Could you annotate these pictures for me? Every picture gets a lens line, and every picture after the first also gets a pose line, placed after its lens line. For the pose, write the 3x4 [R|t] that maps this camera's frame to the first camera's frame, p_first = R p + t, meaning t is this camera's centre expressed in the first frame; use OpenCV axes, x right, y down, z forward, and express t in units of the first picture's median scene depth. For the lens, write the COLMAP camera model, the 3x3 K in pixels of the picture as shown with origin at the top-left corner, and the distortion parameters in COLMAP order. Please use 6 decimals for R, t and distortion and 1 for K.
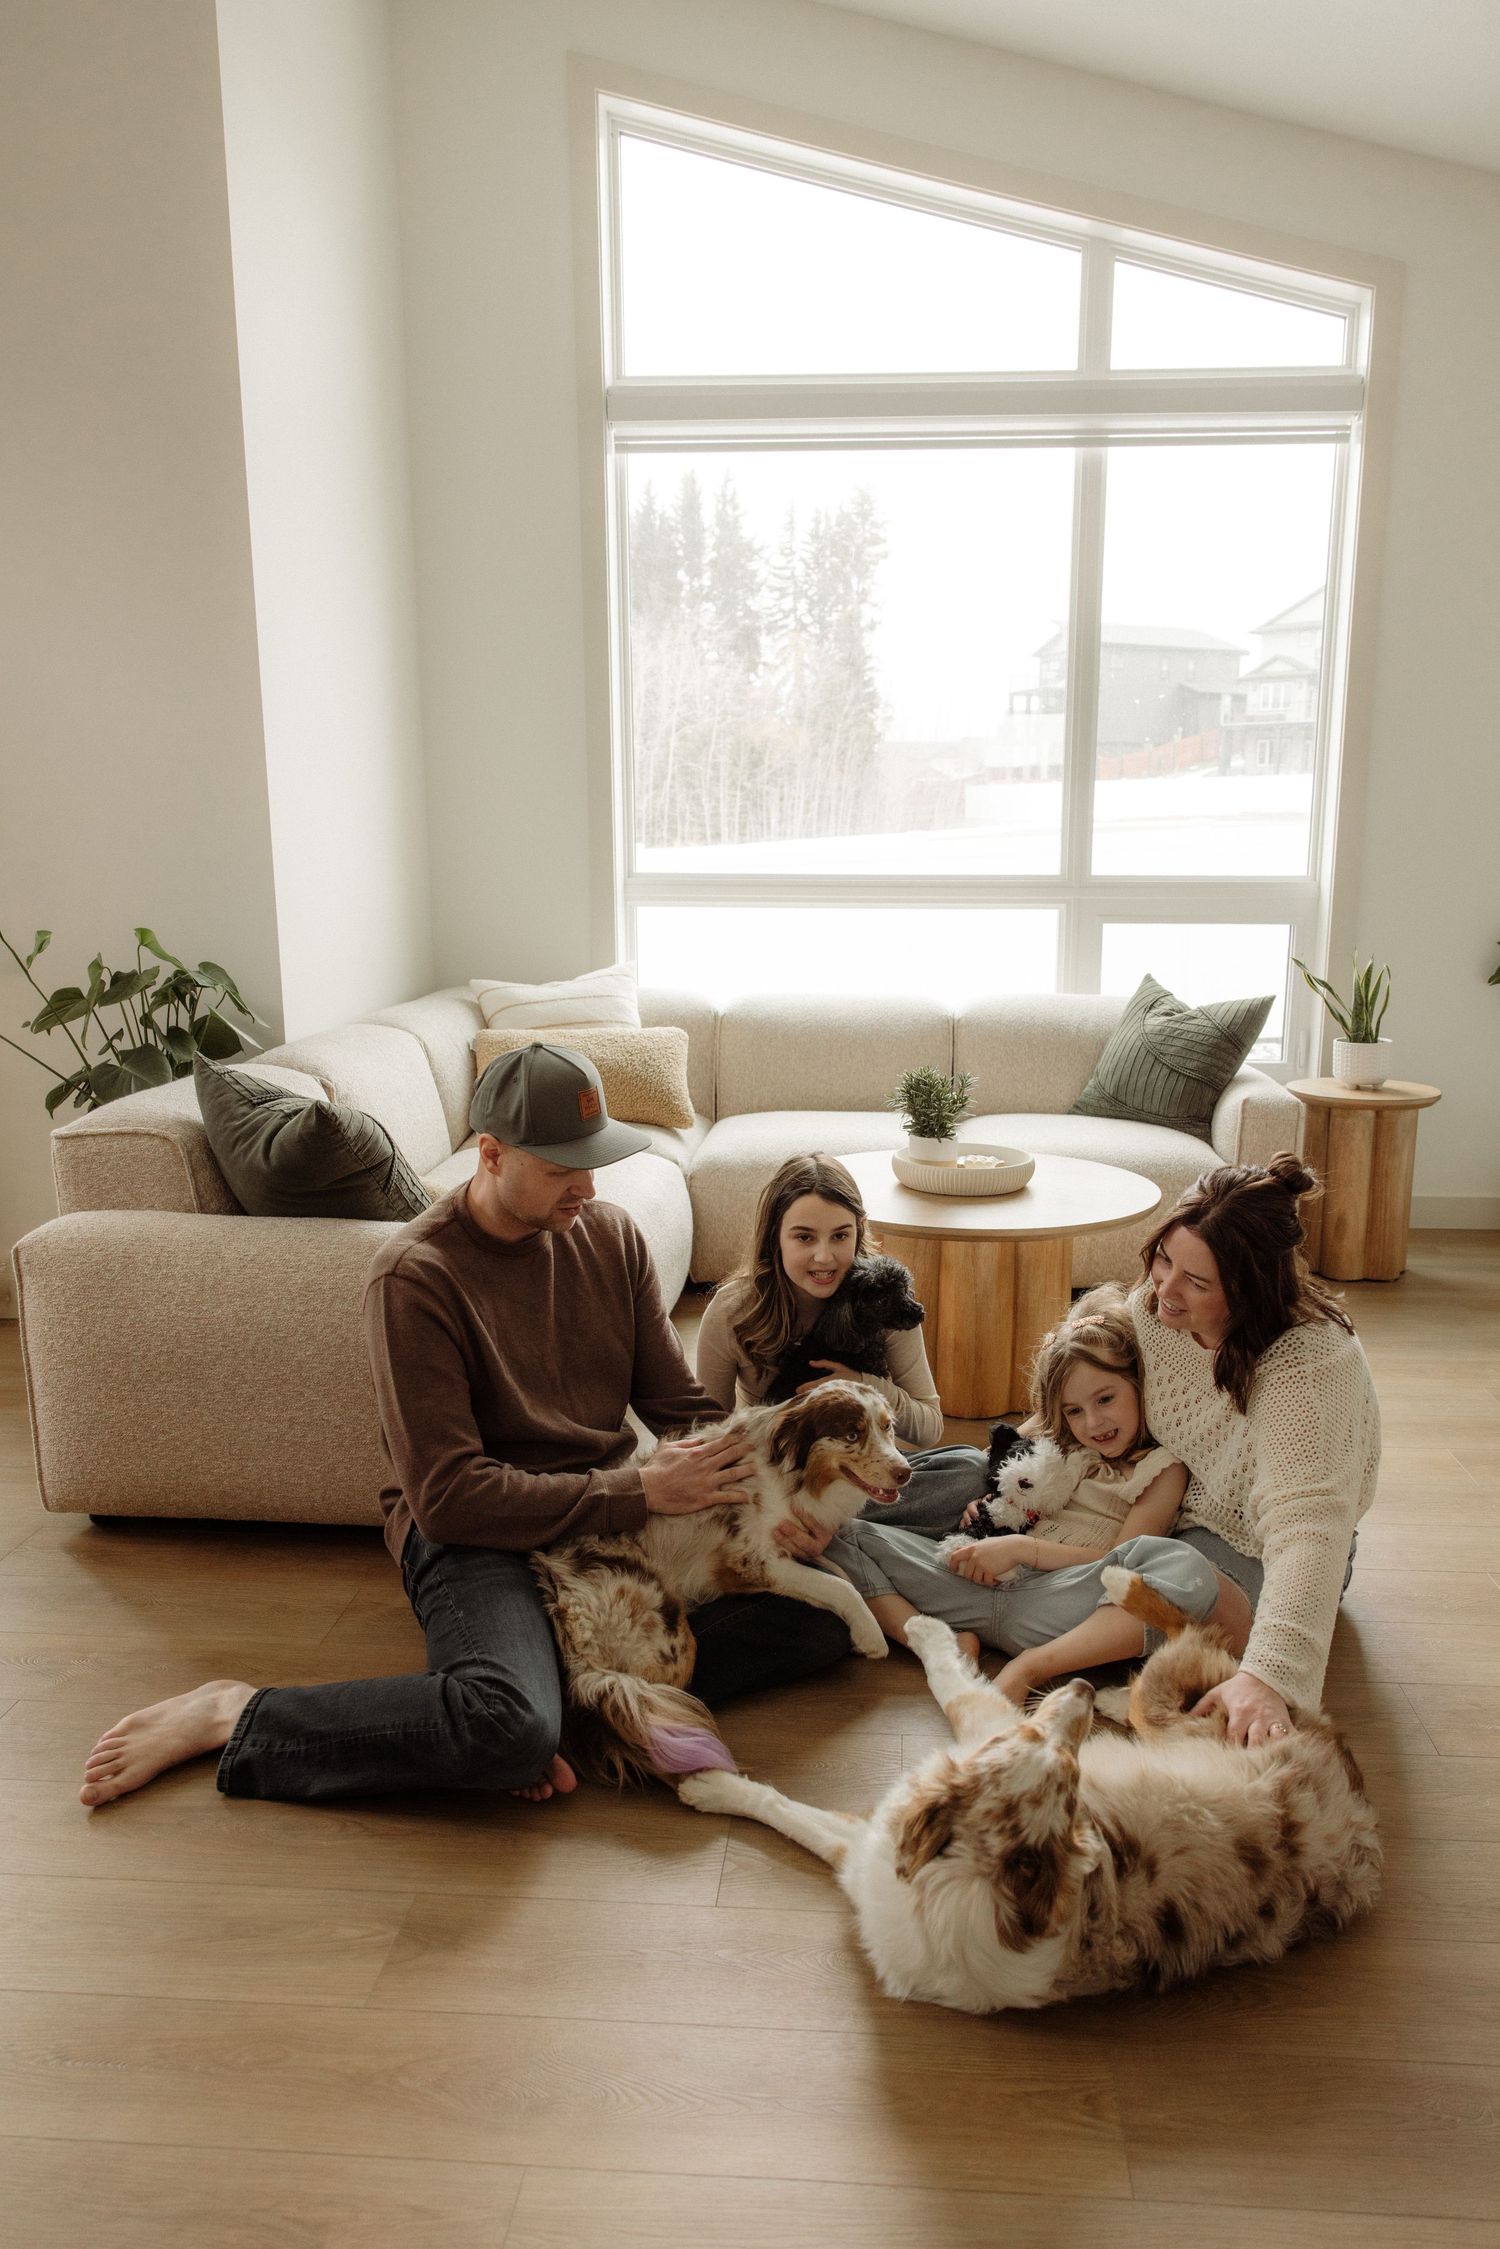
lens RADIAL K [[1649.1, 0, 803.9], [0, 1649.1, 1205.0], [0, 0, 1]] dist [-0.004261, -0.033108]
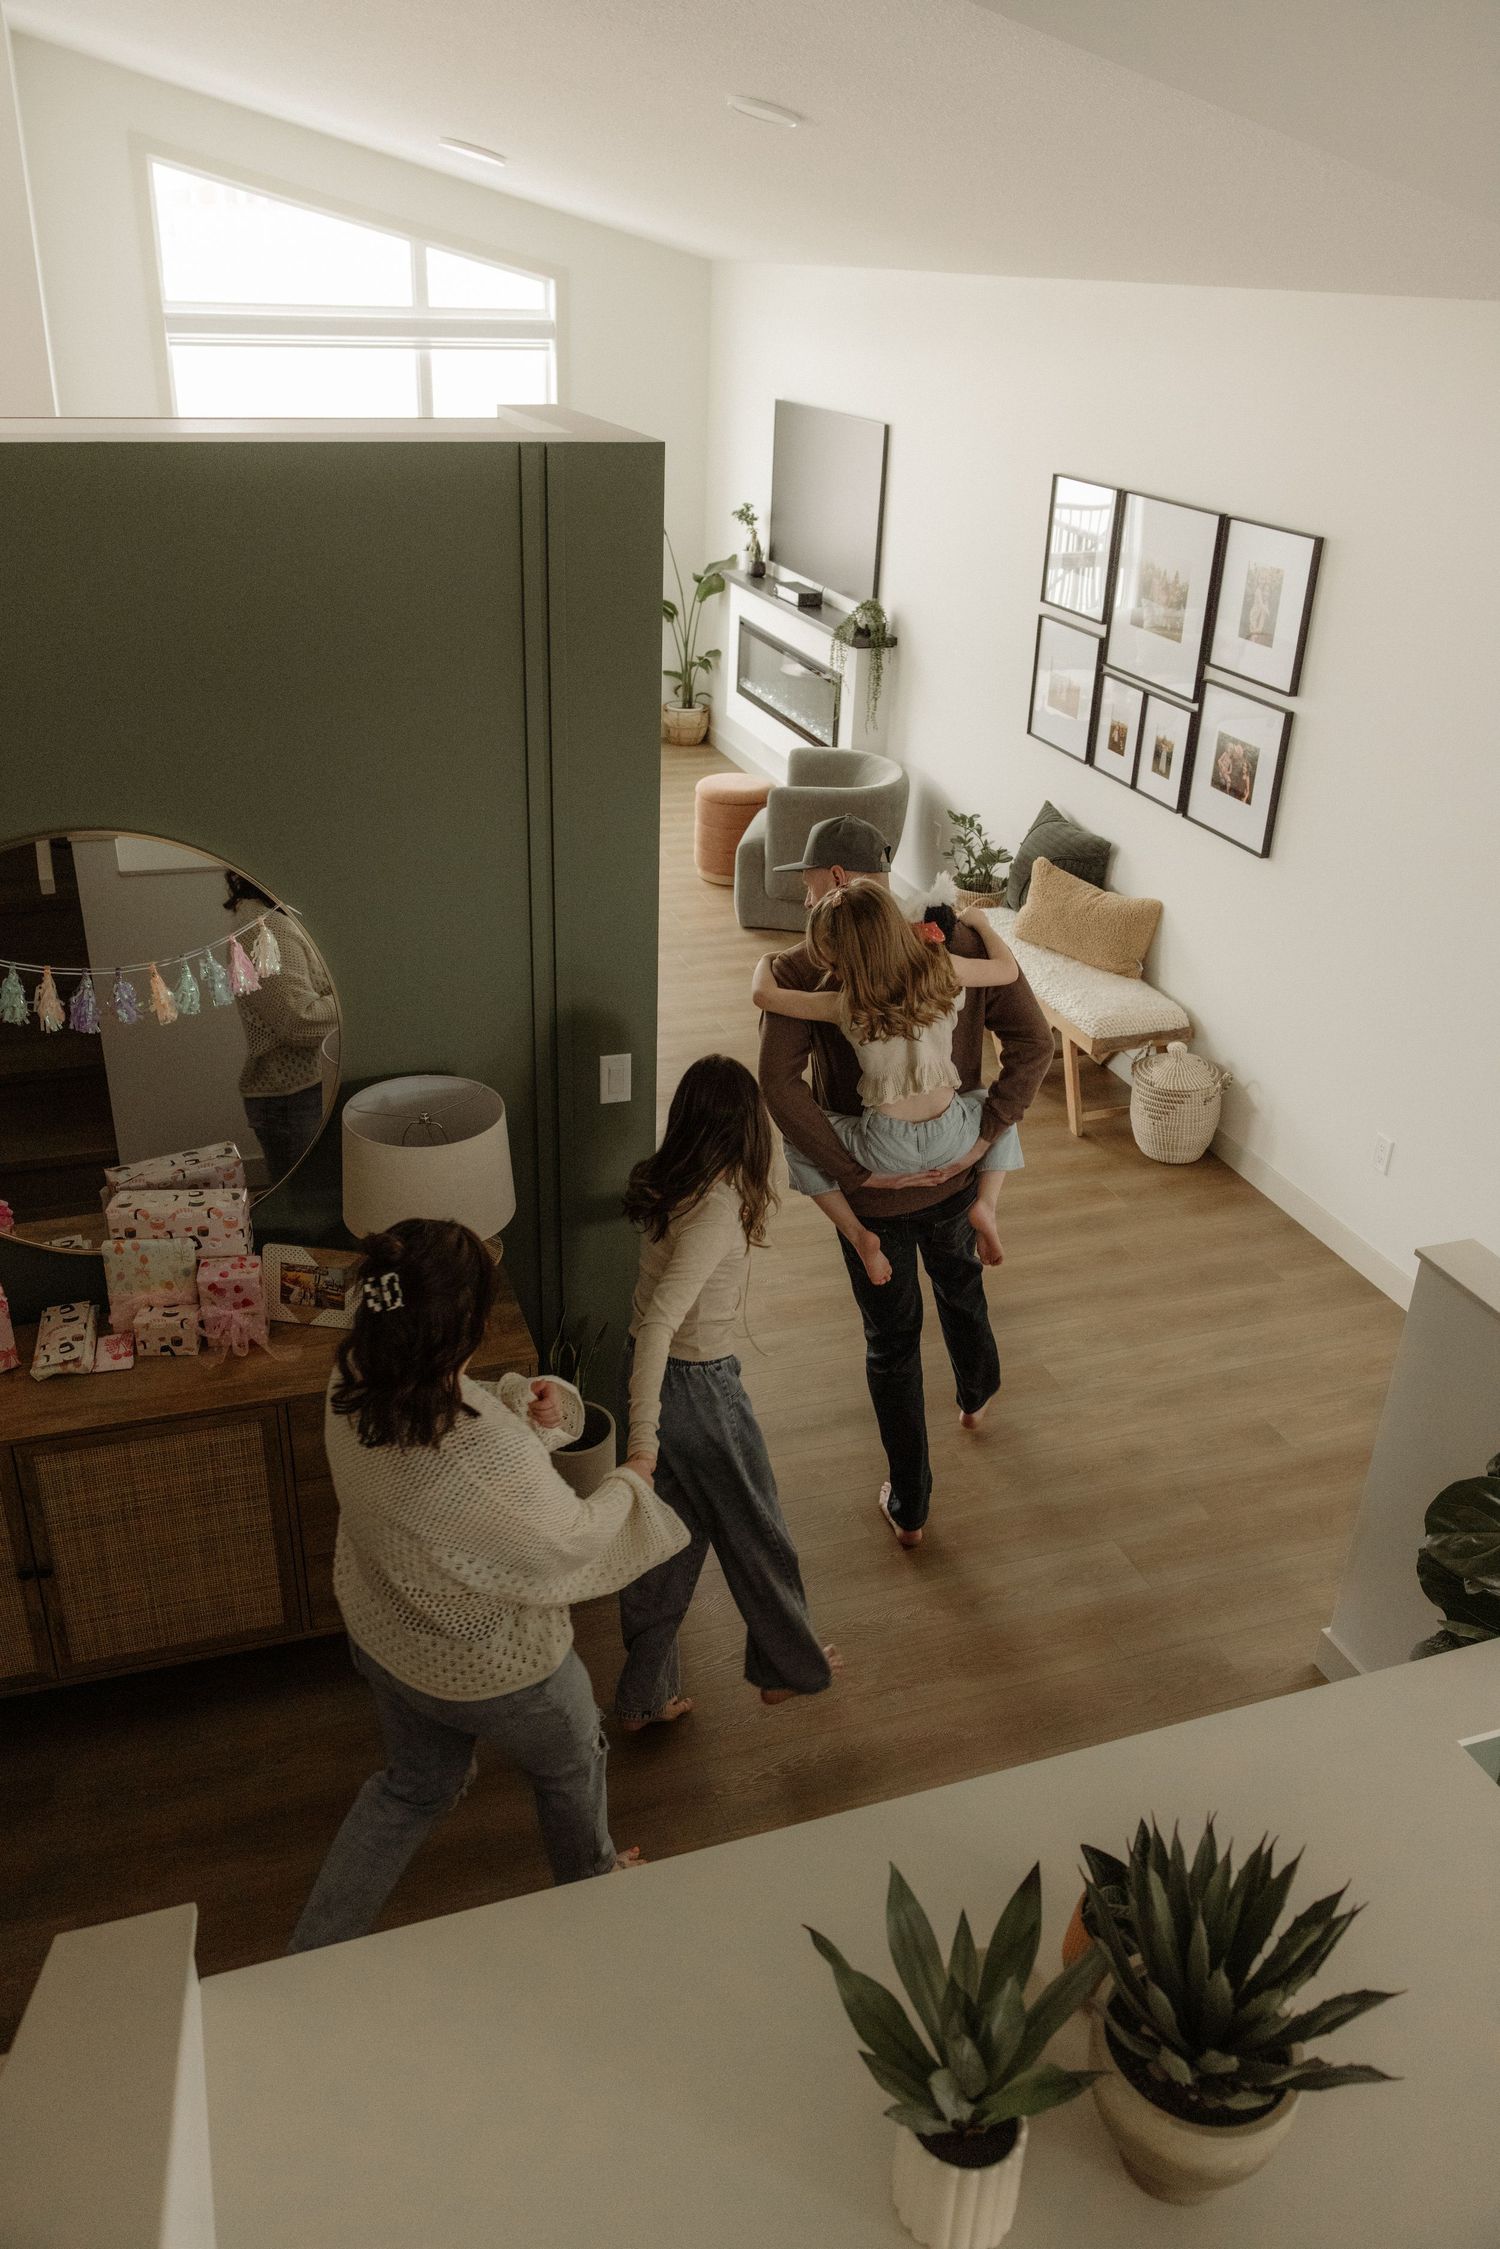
lens RADIAL K [[1776.5, 0, 750.0], [0, 1776.5, 1124.5], [0, 0, 1]] dist [-0.005946, -0.004445]
pose [[0.928506, -0.142210, 0.343005, -0.322809], [0.054132, 0.965725, 0.253858, -0.081622], [-0.367350, -0.217142, 0.904380, -1.271189]]
